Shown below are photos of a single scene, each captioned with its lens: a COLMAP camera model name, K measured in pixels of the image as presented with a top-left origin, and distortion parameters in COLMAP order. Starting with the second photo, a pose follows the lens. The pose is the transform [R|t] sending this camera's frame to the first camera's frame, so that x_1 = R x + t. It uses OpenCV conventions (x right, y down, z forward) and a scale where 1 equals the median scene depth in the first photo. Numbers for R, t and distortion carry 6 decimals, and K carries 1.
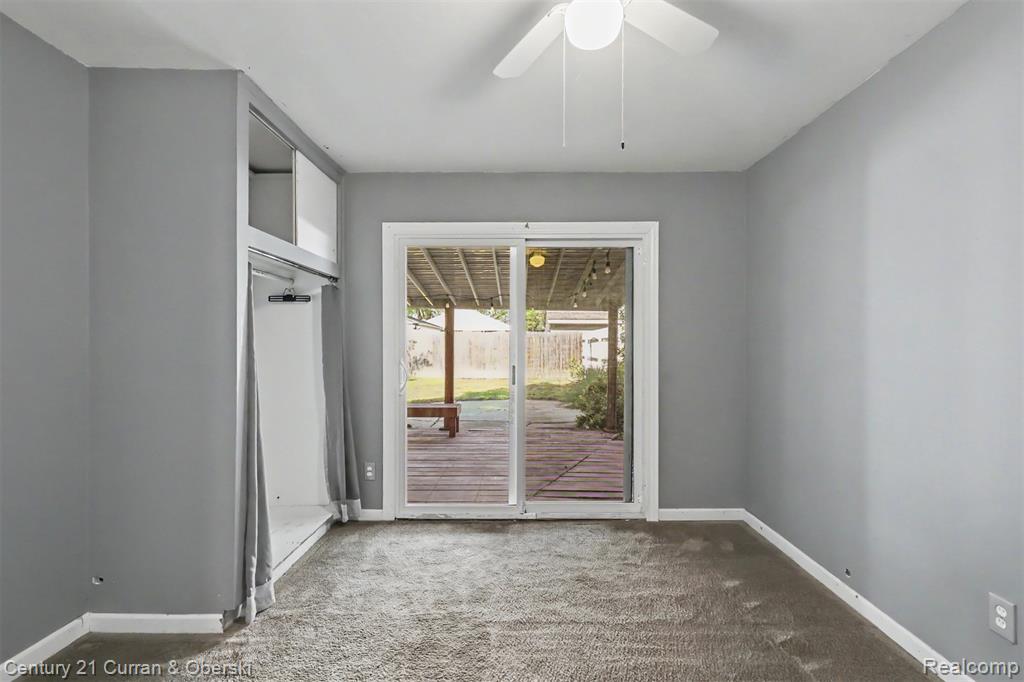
lens RADIAL K [[455.4, 0, 512.0], [0, 455.4, 341.0], [0, 0, 1]] dist [0.001656, 0.003638]
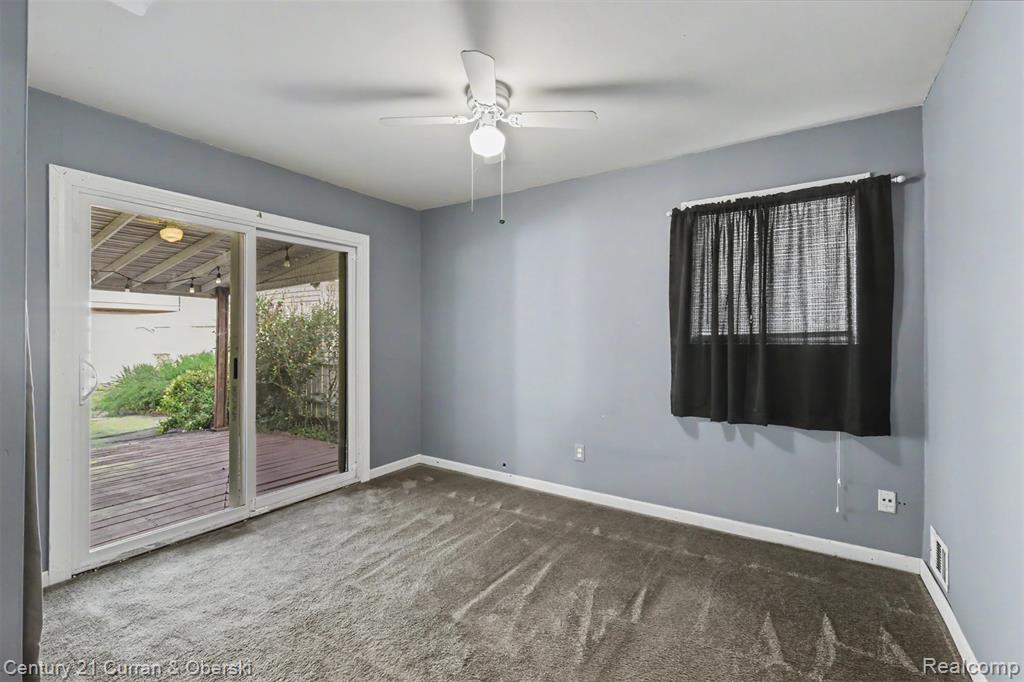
lens RADIAL K [[450.9, 0, 512.1], [0, 450.9, 330.1], [0, 0, 1]] dist [0.002346, 0.000615]
pose [[0.544829, 0.009371, 0.838495, -0.494162], [-0.007659, 0.999951, -0.006199, -0.003878], [-0.838512, -0.003044, 0.544875, 0.016995]]
